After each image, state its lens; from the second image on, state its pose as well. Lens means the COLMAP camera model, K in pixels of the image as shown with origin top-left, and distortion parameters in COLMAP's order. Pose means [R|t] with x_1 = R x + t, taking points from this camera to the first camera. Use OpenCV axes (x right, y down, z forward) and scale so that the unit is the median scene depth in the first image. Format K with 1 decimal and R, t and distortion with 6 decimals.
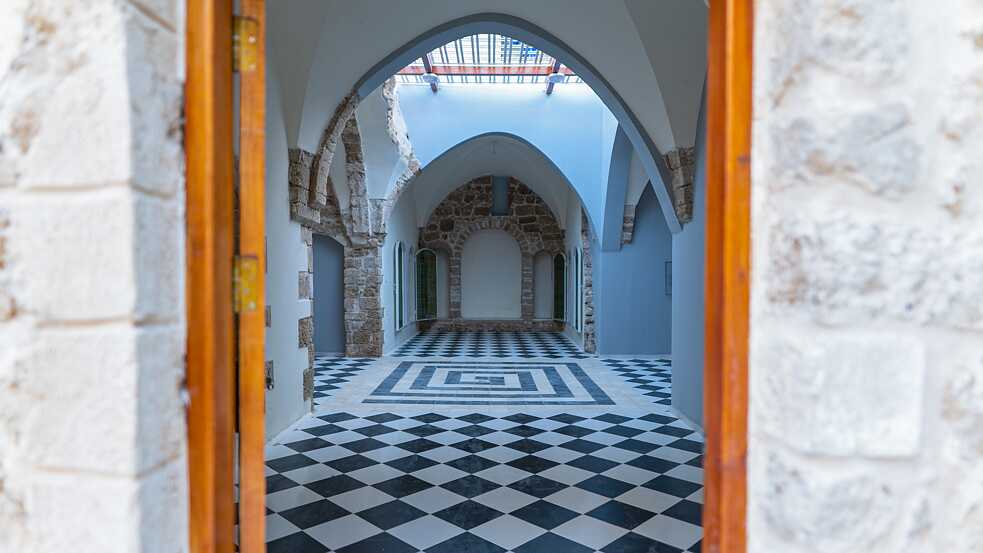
lens RADIAL K [[567.8, 0, 495.9], [0, 567.8, 278.4], [0, 0, 1]] dist [-0.001141, 0.001838]
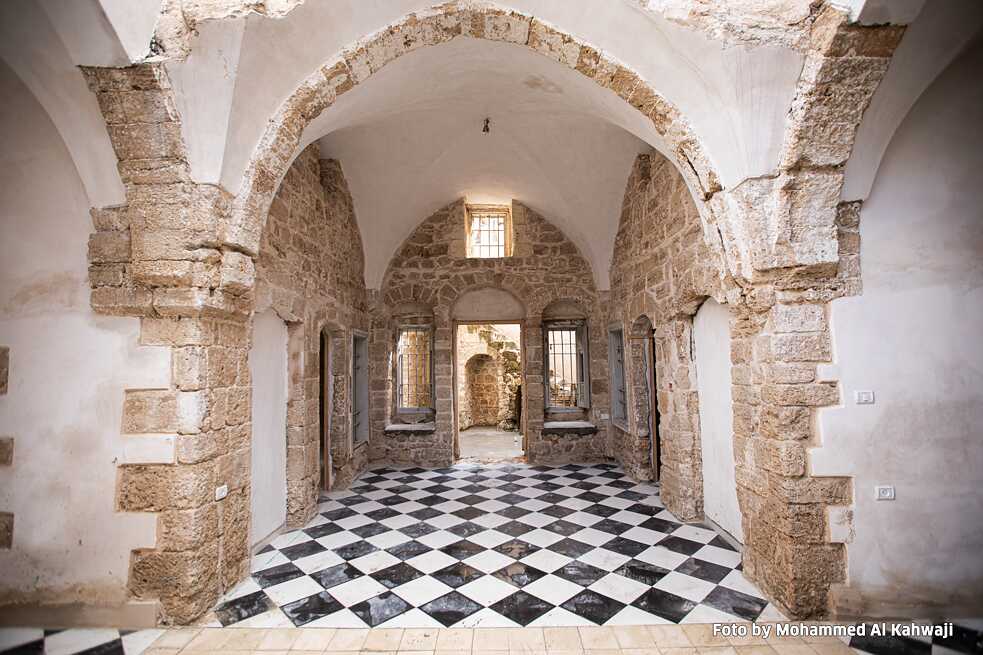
lens RADIAL K [[459.2, 0, 491.8], [0, 459.2, 330.3], [0, 0, 1]] dist [-0.032147, 0.008904]
pose [[-0.027041, -0.070084, -0.997175, 0.085441], [0.012454, 0.997438, -0.070440, -0.019509], [0.999557, -0.014324, -0.026099, 0.754206]]
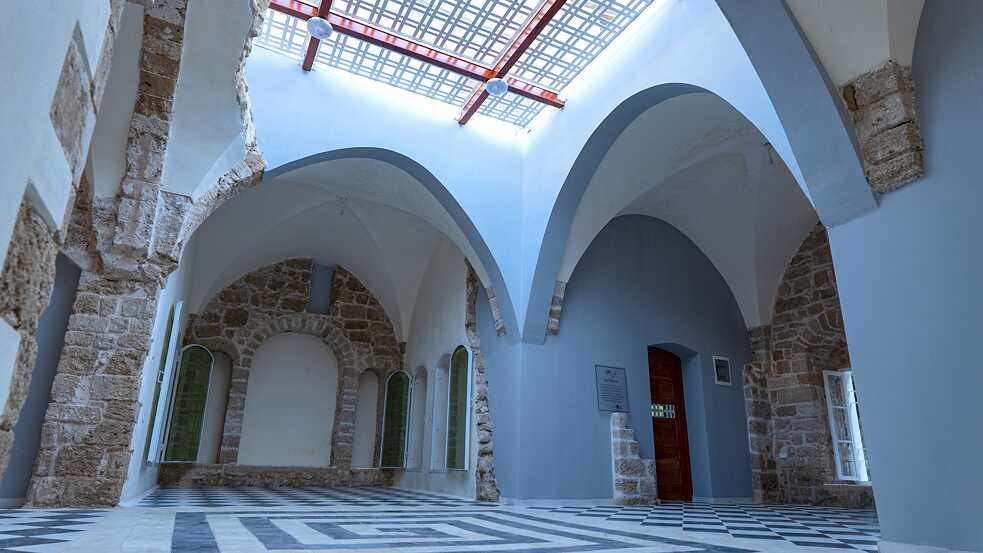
lens RADIAL K [[567.8, 0, 495.2], [0, 567.8, 280.7], [0, 0, 1]] dist [-0.001141, 0.001838]
pose [[0.892606, 0.155922, 0.423016, -0.139622], [-0.016847, 0.949170, -0.314312, 0.095470], [-0.450522, 0.273430, 0.849862, 0.377569]]
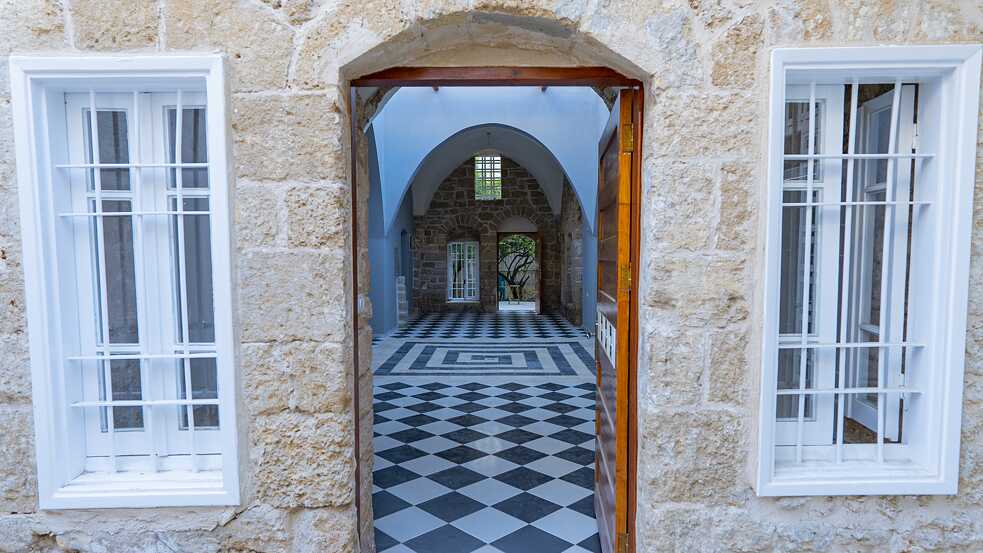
lens RADIAL K [[567.8, 0, 497.8], [0, 567.8, 277.9], [0, 0, 1]] dist [-0.001141, 0.001838]
pose [[0.023778, -0.047665, 0.998580, -0.836210], [0.008314, 0.998838, 0.047480, -0.020923], [-0.999683, 0.007173, 0.024147, 0.711899]]
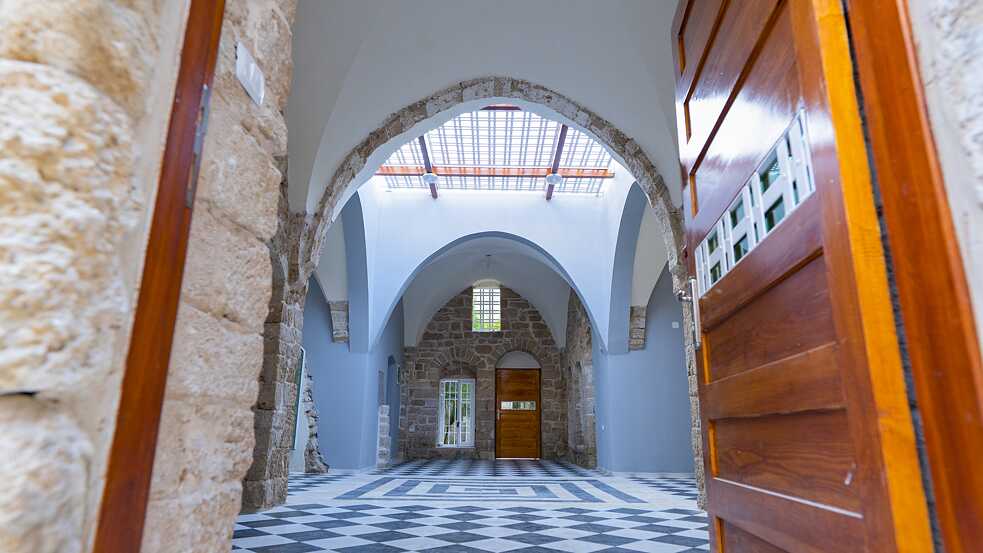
lens RADIAL K [[567.8, 0, 494.4], [0, 567.8, 281.4], [0, 0, 1]] dist [-0.001141, 0.001838]
pose [[0.019668, 0.250995, 0.967789, -0.701208], [-0.002732, 0.967986, -0.250990, 0.067797], [-0.999803, 0.002292, 0.019724, 0.724203]]
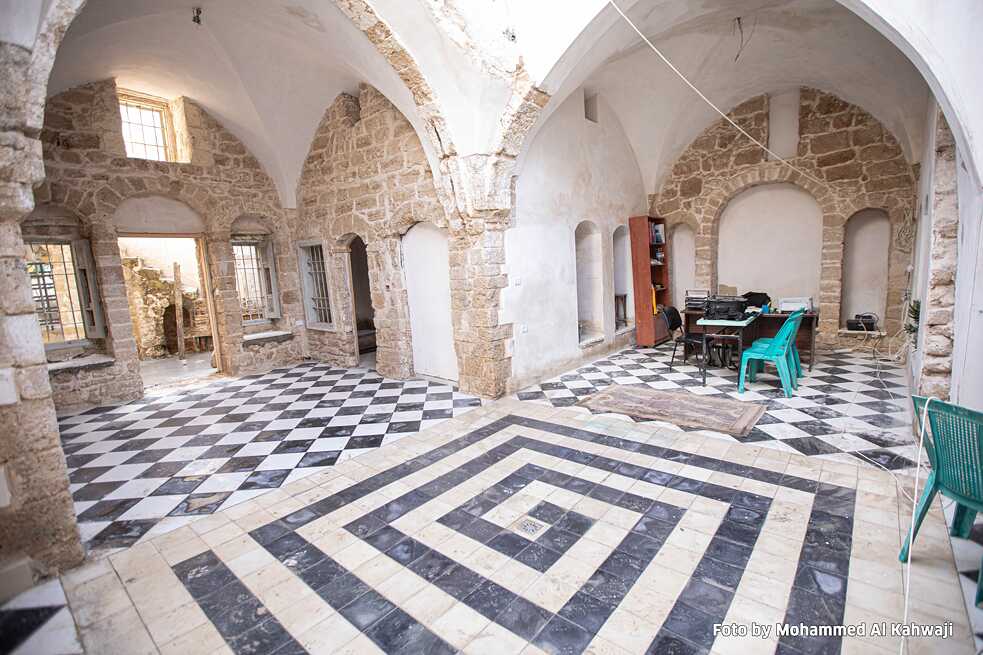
lens RADIAL K [[459.2, 0, 489.1], [0, 459.2, 325.6], [0, 0, 1]] dist [-0.032147, 0.008904]
pose [[0.753832, 0.046074, -0.655450, 0.132680], [0.050810, 0.990464, 0.128060, -0.015276], [0.655100, -0.129839, 0.744302, 0.550098]]
